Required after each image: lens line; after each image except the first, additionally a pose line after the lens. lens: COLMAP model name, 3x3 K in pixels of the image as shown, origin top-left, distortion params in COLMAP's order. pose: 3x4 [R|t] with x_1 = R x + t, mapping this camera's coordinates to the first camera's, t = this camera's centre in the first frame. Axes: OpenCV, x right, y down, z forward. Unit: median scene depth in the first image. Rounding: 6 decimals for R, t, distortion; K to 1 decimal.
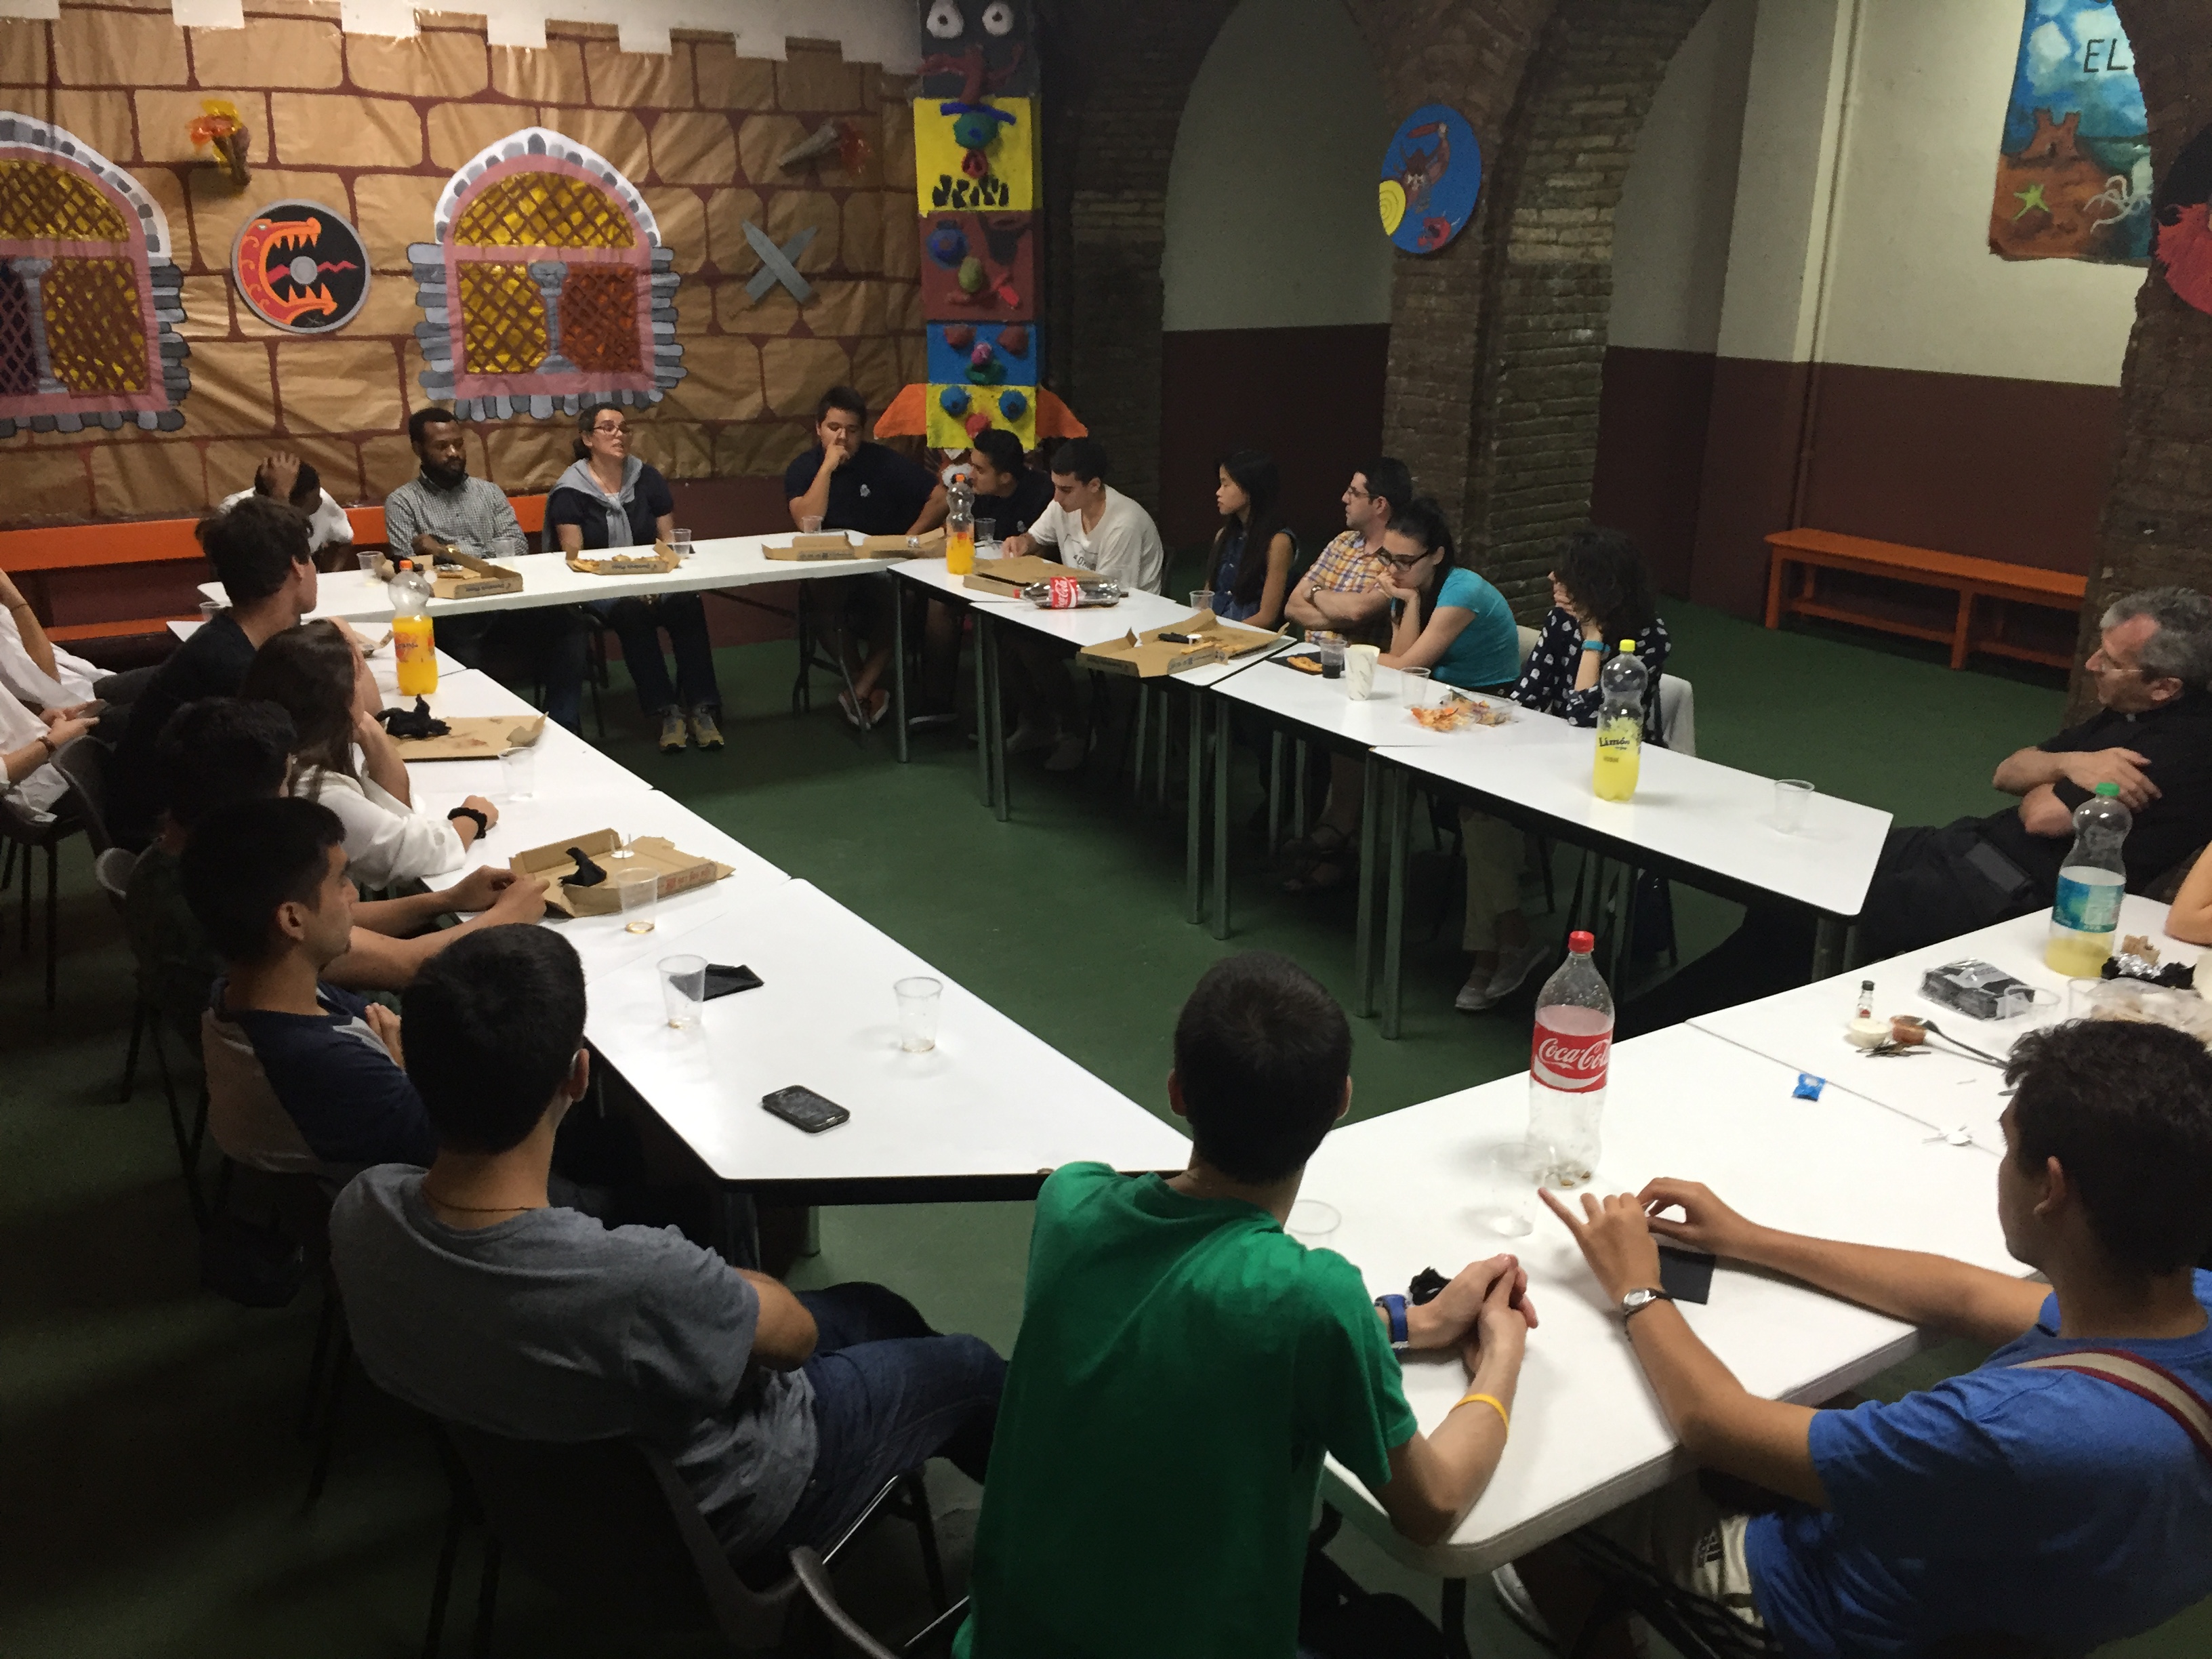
lens RADIAL K [[1903.9, 0, 1114.6], [0, 1903.9, 840.8], [0, 0, 1]] dist [0.069022, -0.129257]
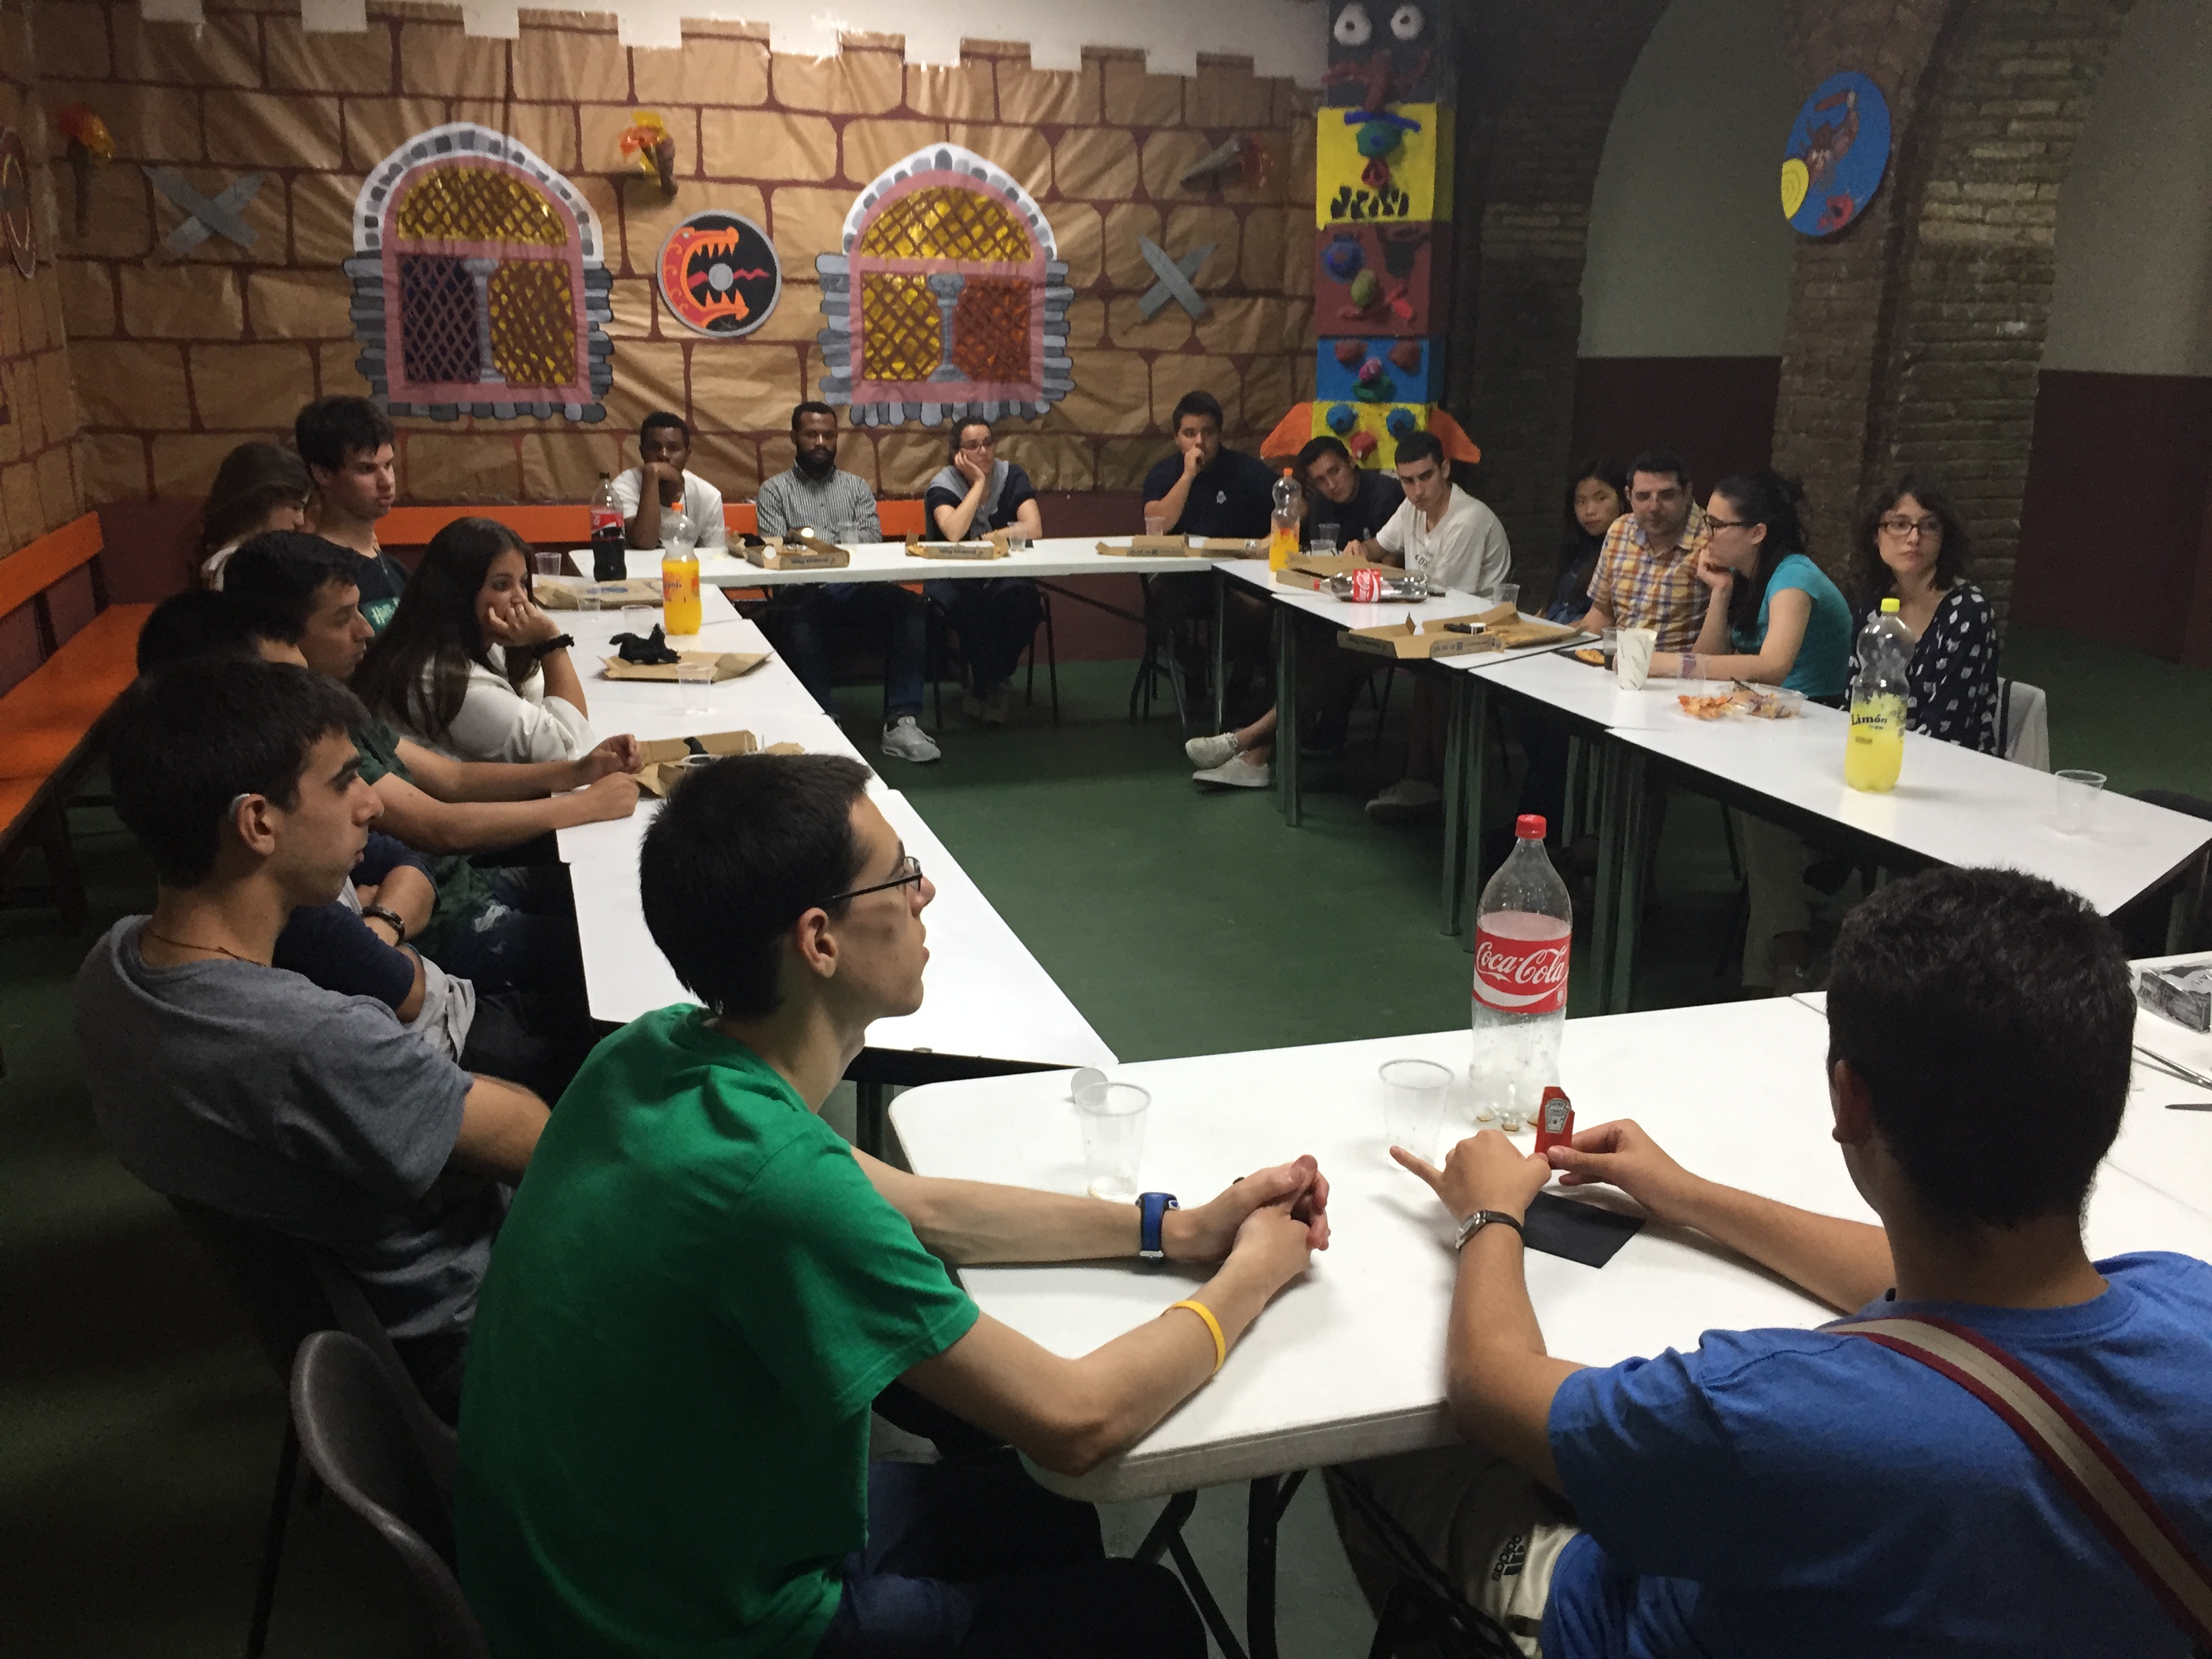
lens RADIAL K [[1903.9, 0, 1099.2], [0, 1903.9, 843.9], [0, 0, 1]] dist [0.069022, -0.129257]
pose [[0.956934, 0.076666, -0.279998, 0.101872], [-0.090583, 0.995198, -0.037087, 0.036926], [0.275810, 0.060853, 0.959284, 0.057934]]
